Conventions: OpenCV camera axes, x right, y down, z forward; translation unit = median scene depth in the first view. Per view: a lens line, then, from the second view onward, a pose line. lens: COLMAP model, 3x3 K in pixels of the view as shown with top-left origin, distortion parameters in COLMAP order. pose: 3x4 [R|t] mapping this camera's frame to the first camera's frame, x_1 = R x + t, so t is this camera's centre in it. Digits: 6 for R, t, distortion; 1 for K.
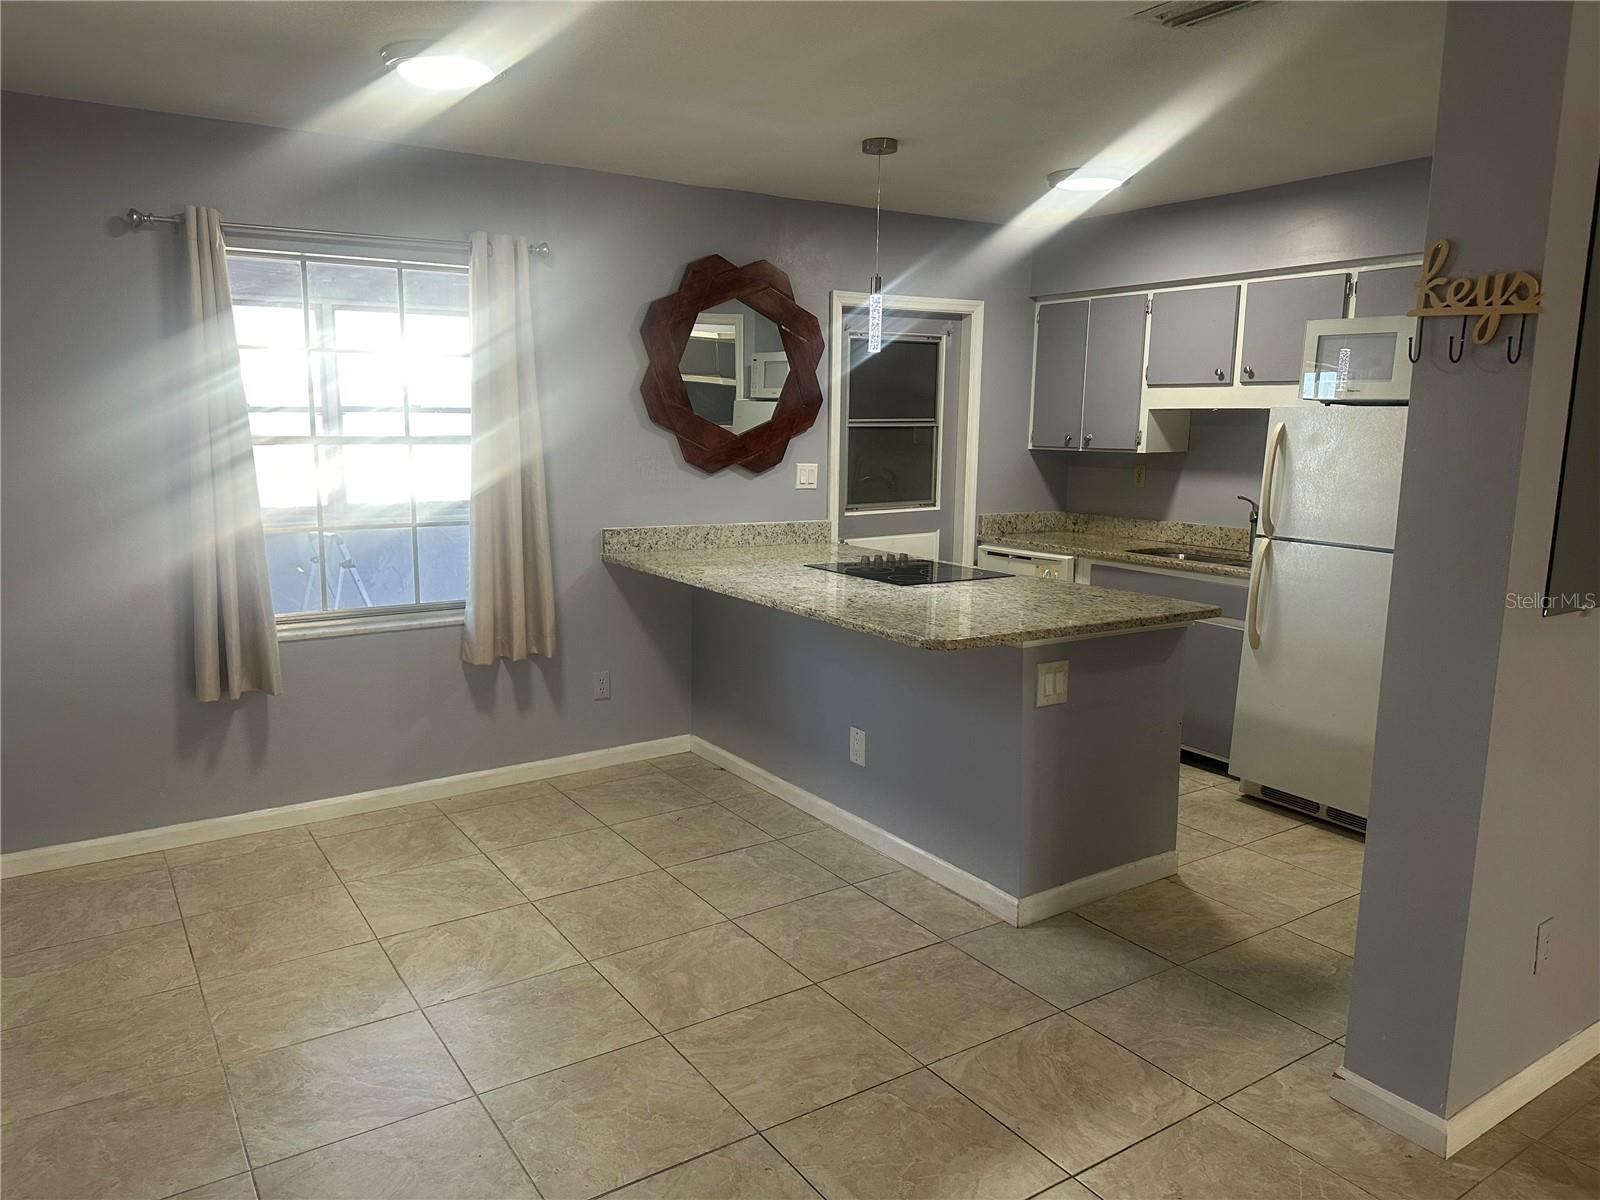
lens RADIAL K [[1113.6, 0, 800.2], [0, 1113.6, 603.3], [0, 0, 1]] dist [0.122005, -0.181110]
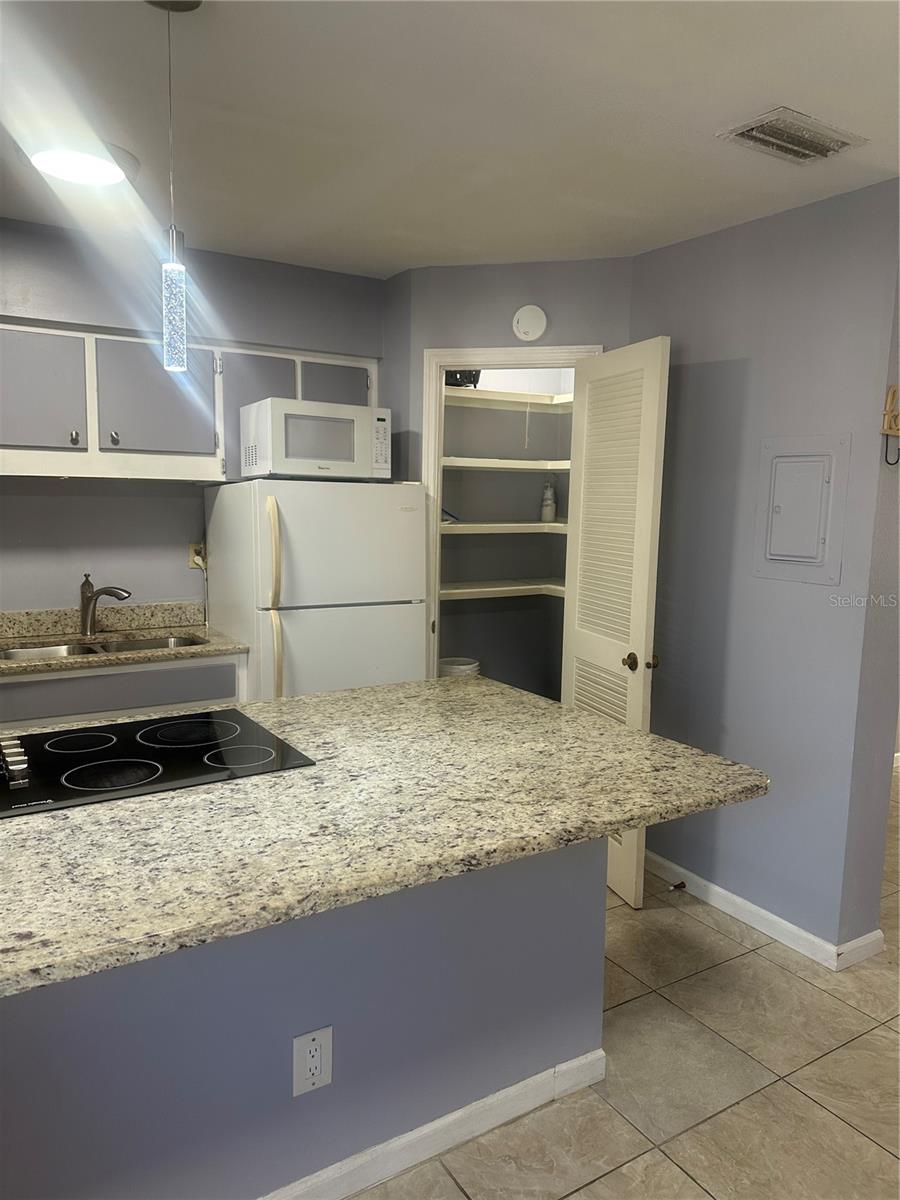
lens RADIAL K [[835.2, 0, 439.9], [0, 835.2, 600.5], [0, 0, 1]] dist [0.122005, -0.181110]
pose [[0.029240, -0.134990, 0.990415, -0.301240], [0.148699, 0.980401, 0.129235, -0.130685], [-0.988450, 0.143495, 0.048739, 0.756333]]
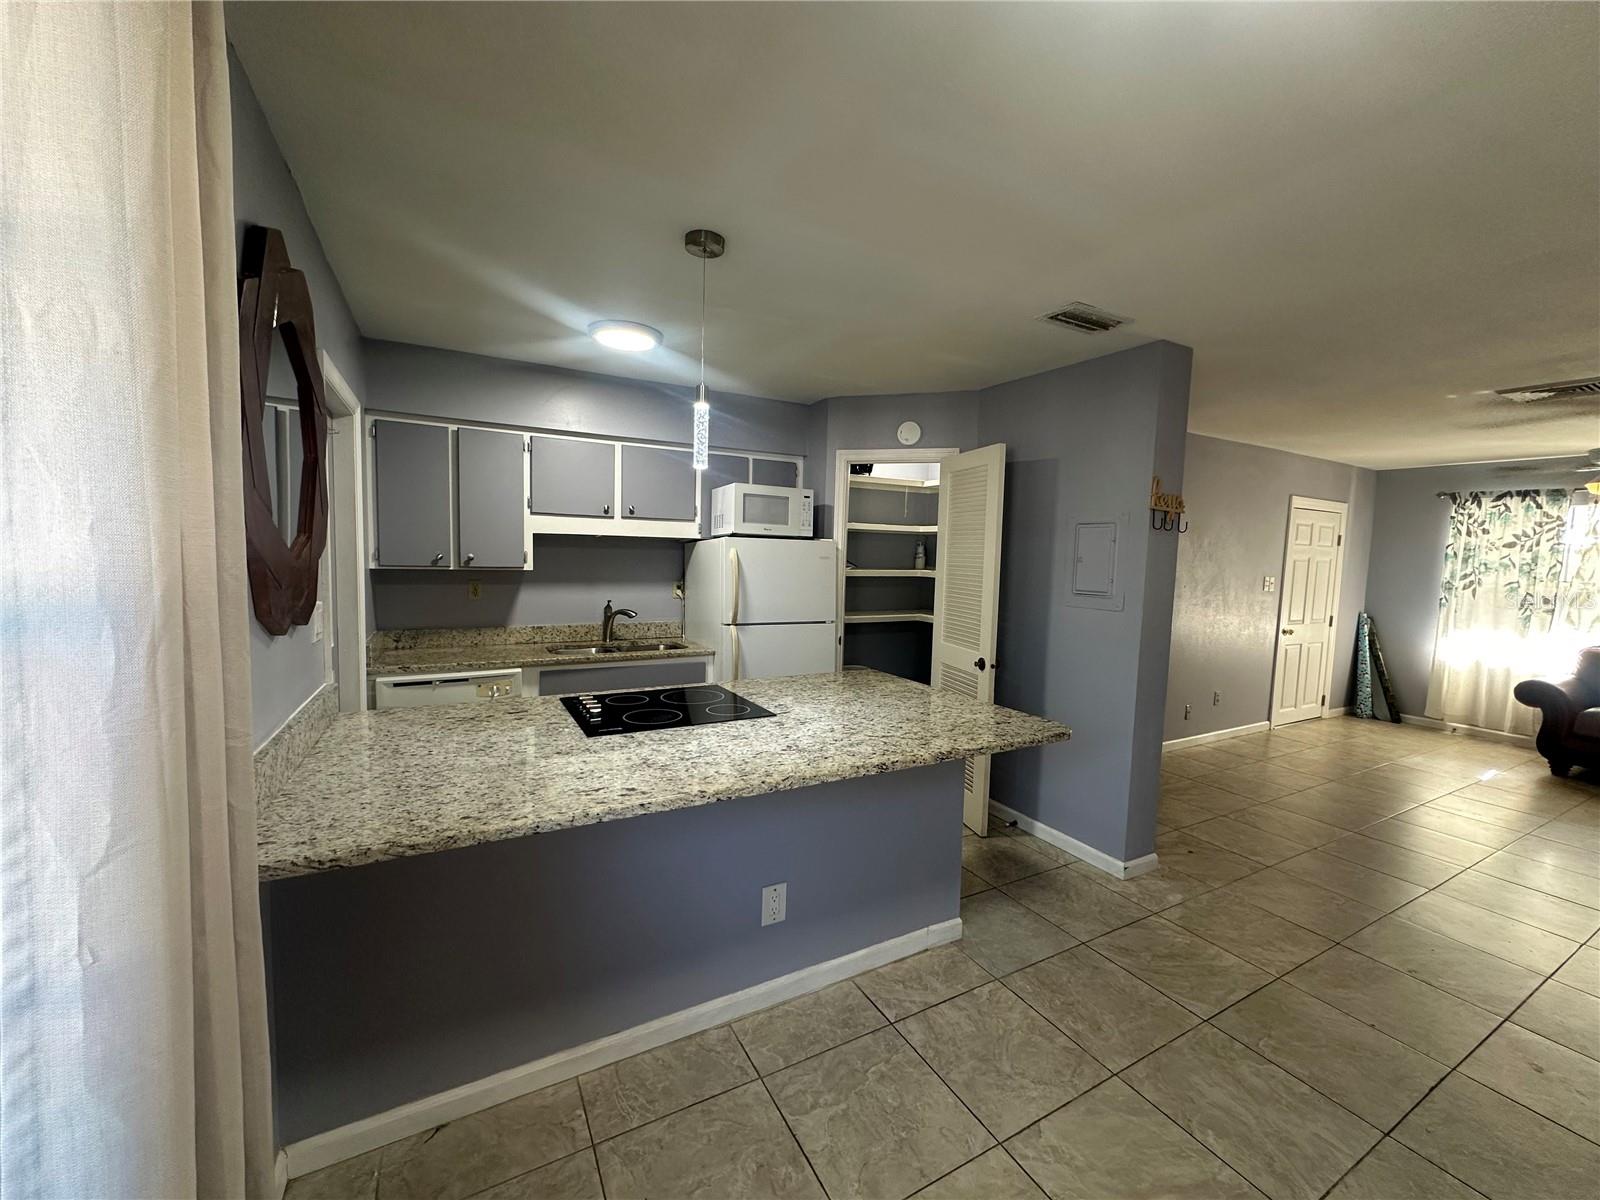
lens RADIAL K [[637.6, 0, 796.3], [0, 637.6, 600.2], [0, 0, 1]] dist [-0.004794, 0.000148]
pose [[0.084384, -0.082351, 0.993024, -0.377093], [0.141278, 0.987500, 0.069887, -0.126925], [-0.986367, 0.134395, 0.094964, 0.774457]]
